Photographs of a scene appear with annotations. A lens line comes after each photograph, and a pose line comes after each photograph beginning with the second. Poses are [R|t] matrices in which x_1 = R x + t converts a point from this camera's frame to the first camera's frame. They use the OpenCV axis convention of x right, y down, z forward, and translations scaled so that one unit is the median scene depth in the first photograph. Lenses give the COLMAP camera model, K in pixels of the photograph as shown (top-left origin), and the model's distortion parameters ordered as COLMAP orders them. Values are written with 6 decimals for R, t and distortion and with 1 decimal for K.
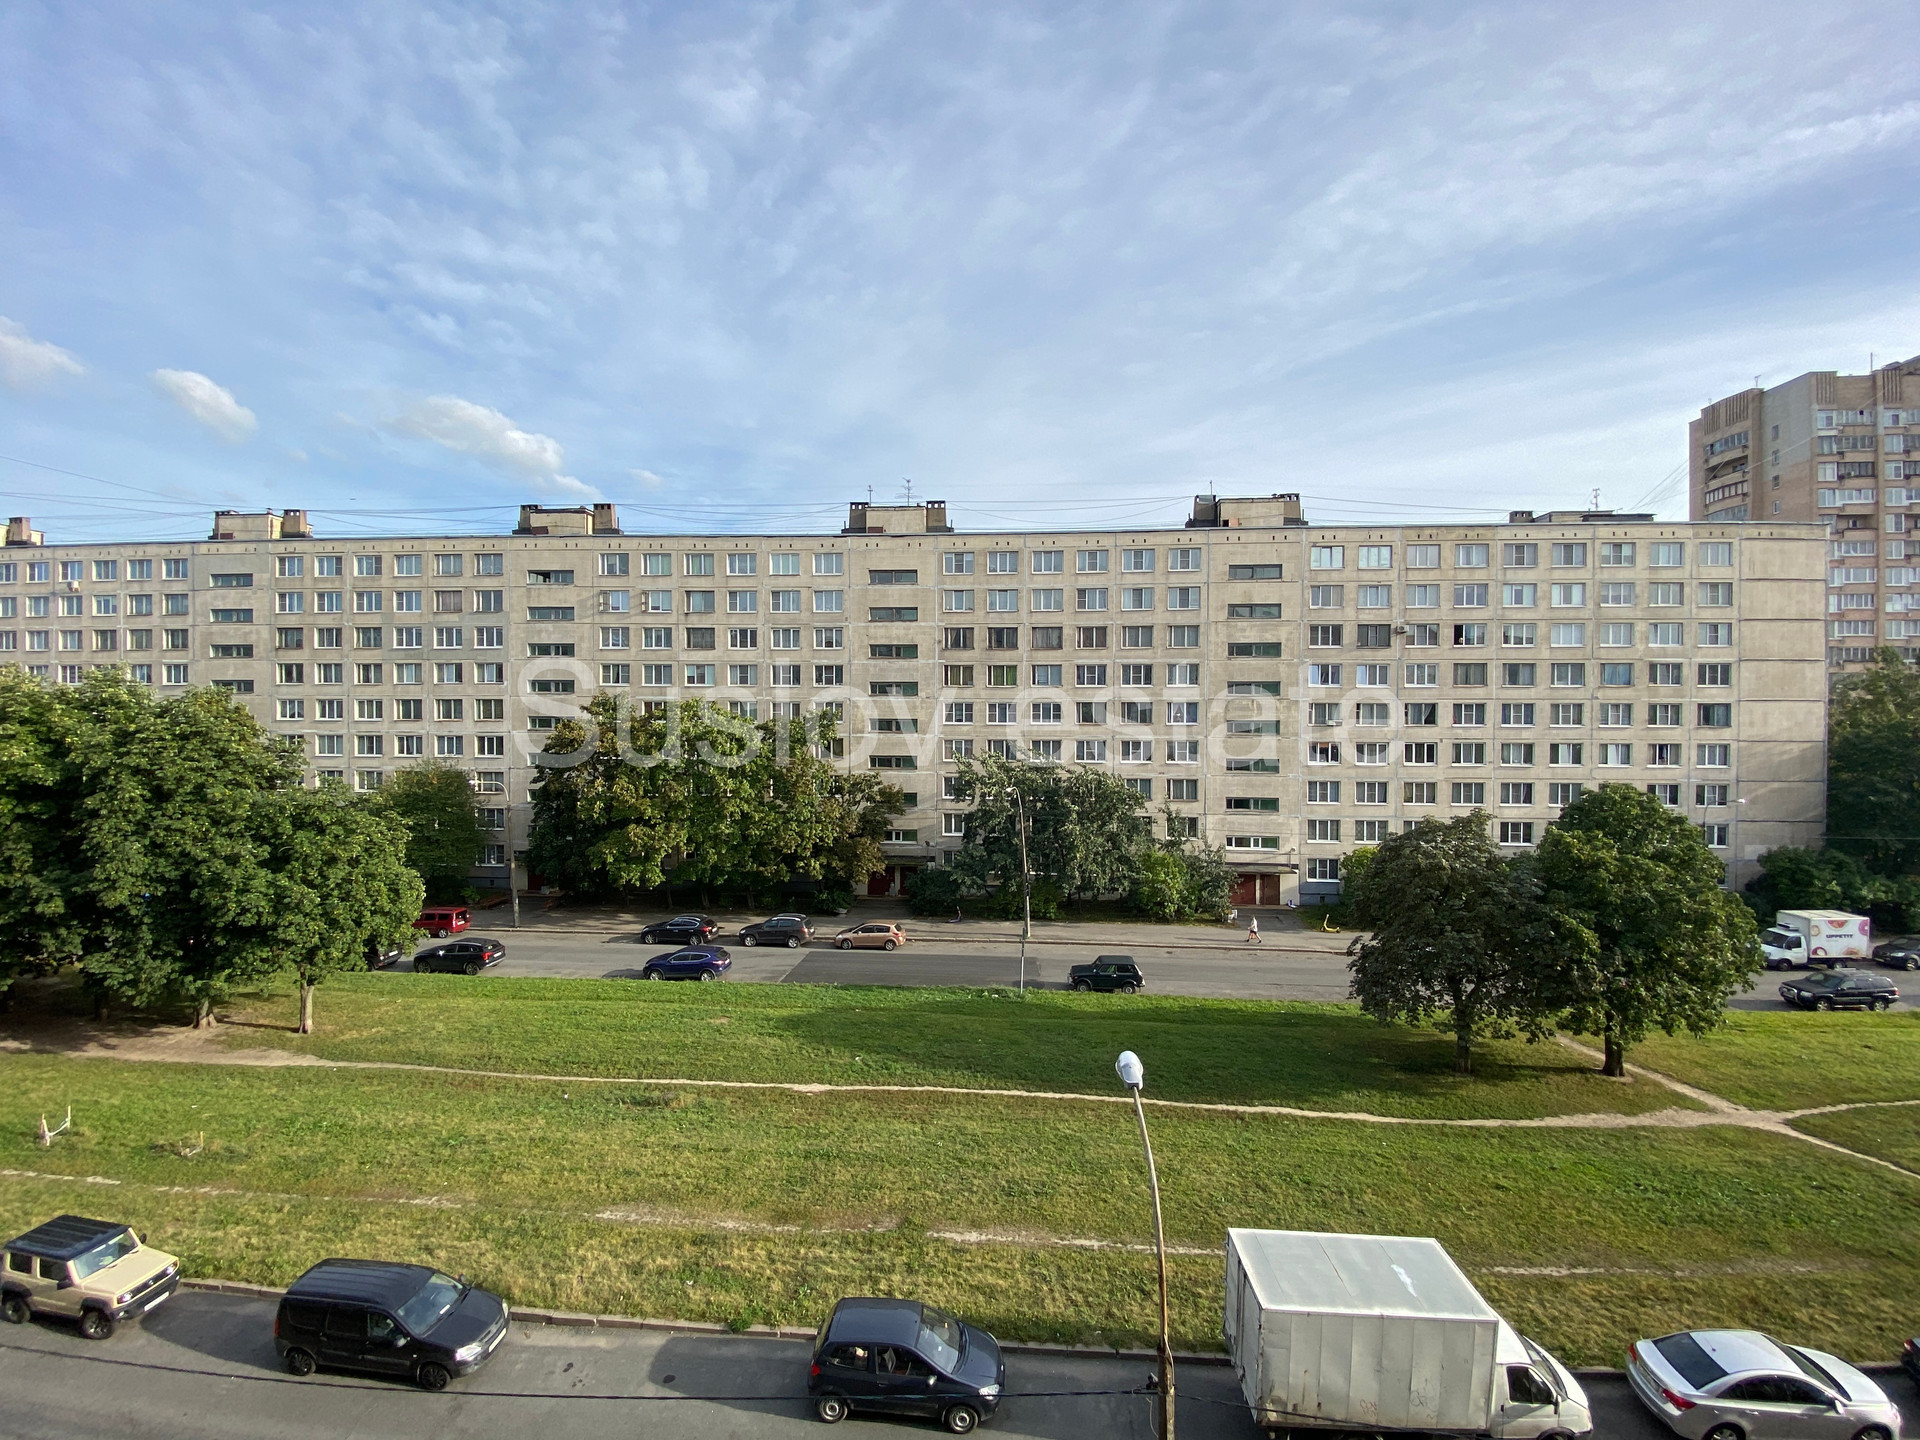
lens RADIAL K [[792.8, 0, 969.6], [0, 792.8, 709.6], [0, 0, 1]] dist [0.009444, -0.014365]
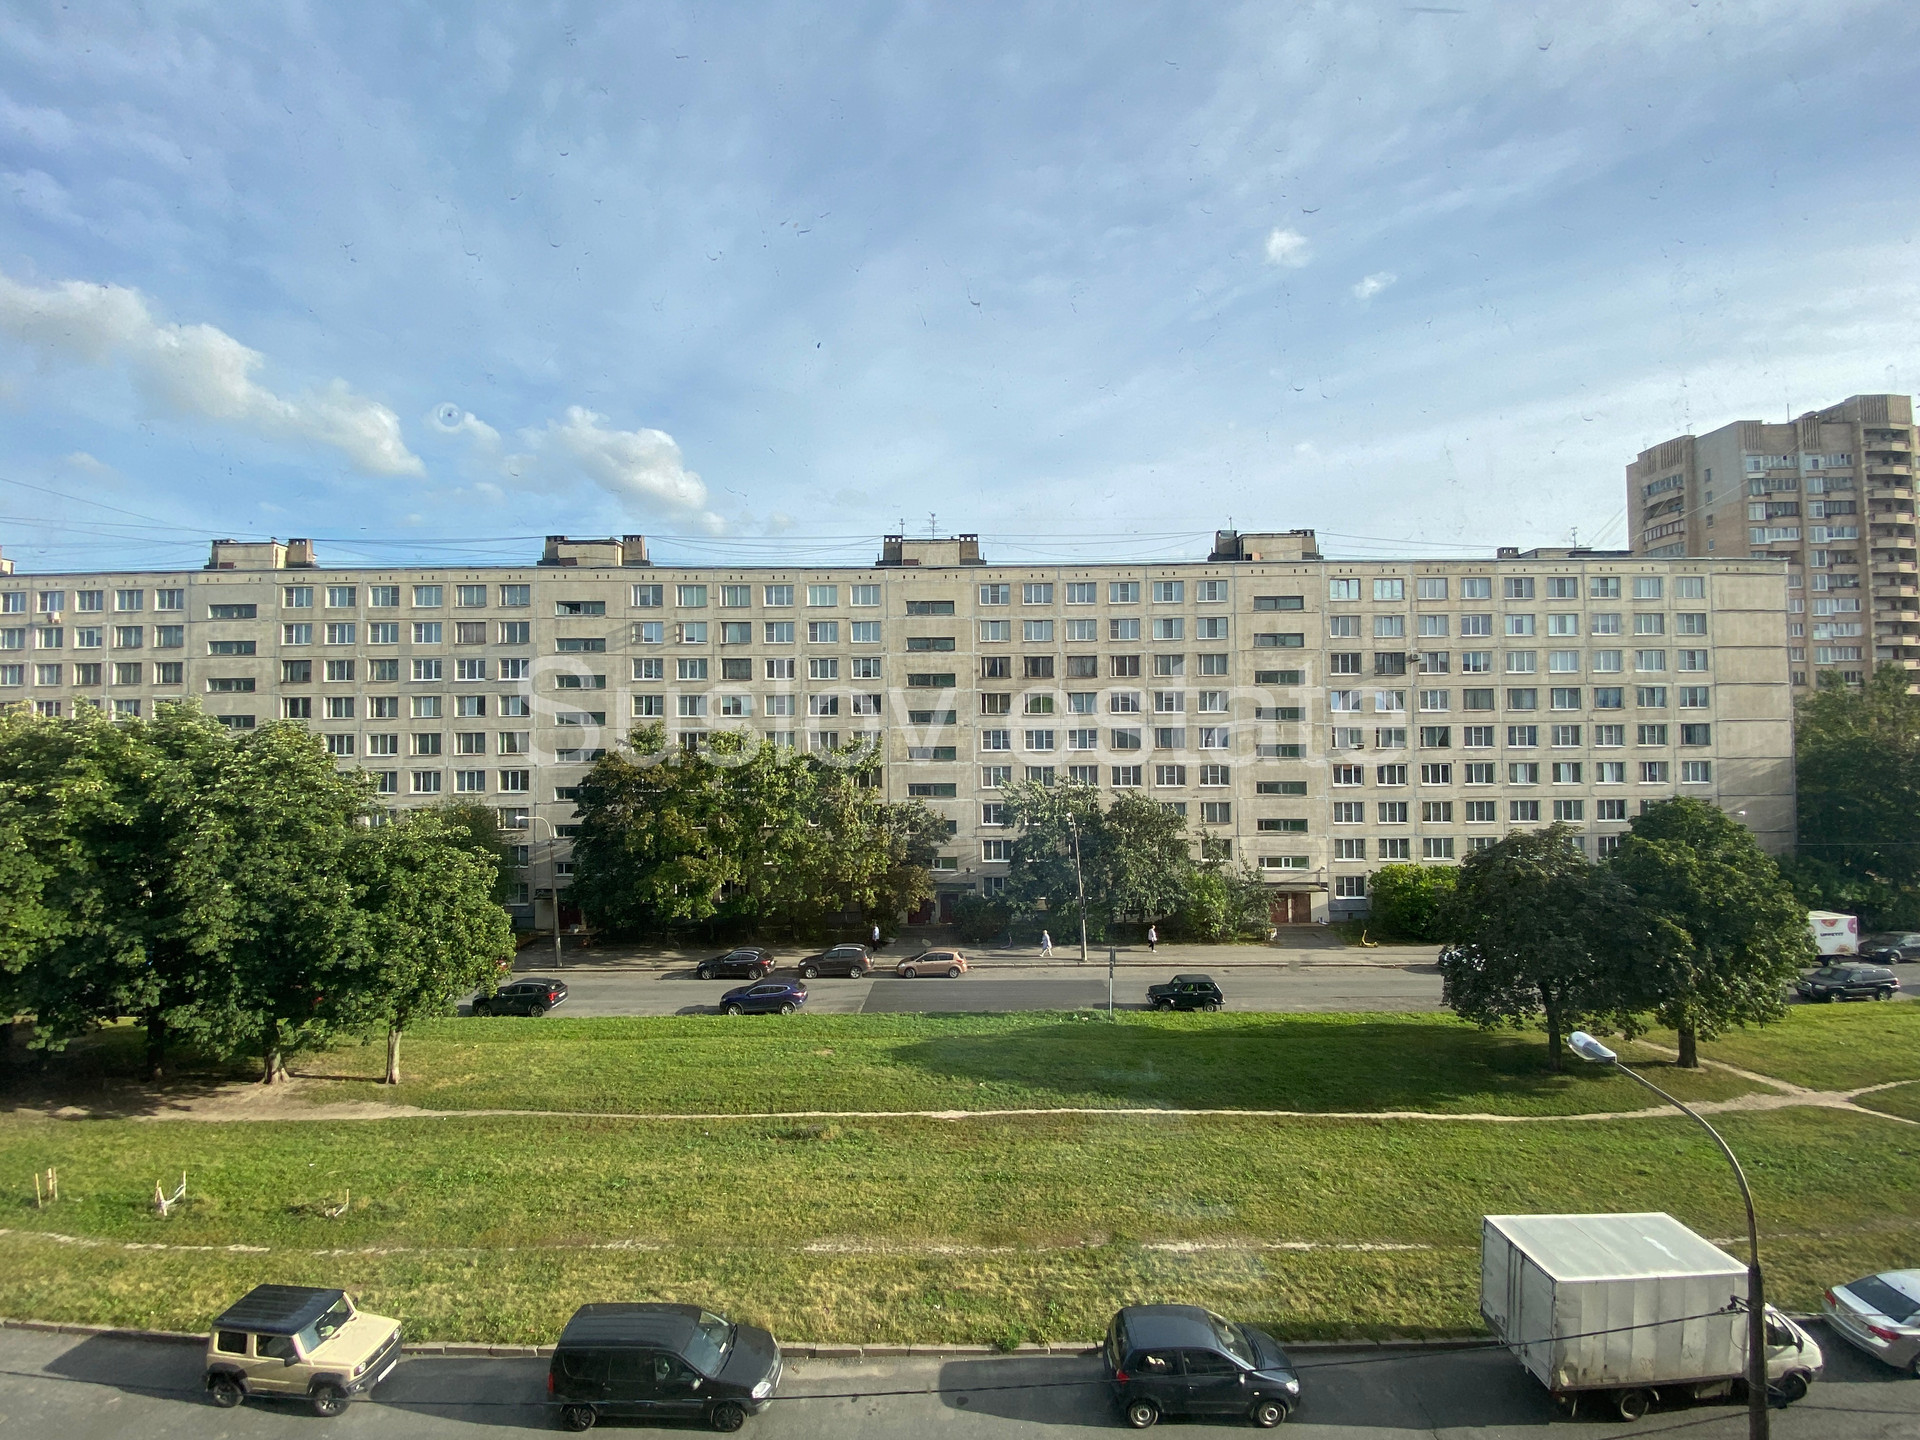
lens RADIAL K [[792.8, 0, 958.2], [0, 792.8, 704.1], [0, 0, 1]] dist [0.009444, -0.014365]
pose [[0.997463, -0.008655, 0.070652, -0.146129], [0.011879, 0.998901, -0.045349, 0.002901], [-0.070182, 0.046073, 0.996470, -0.013230]]
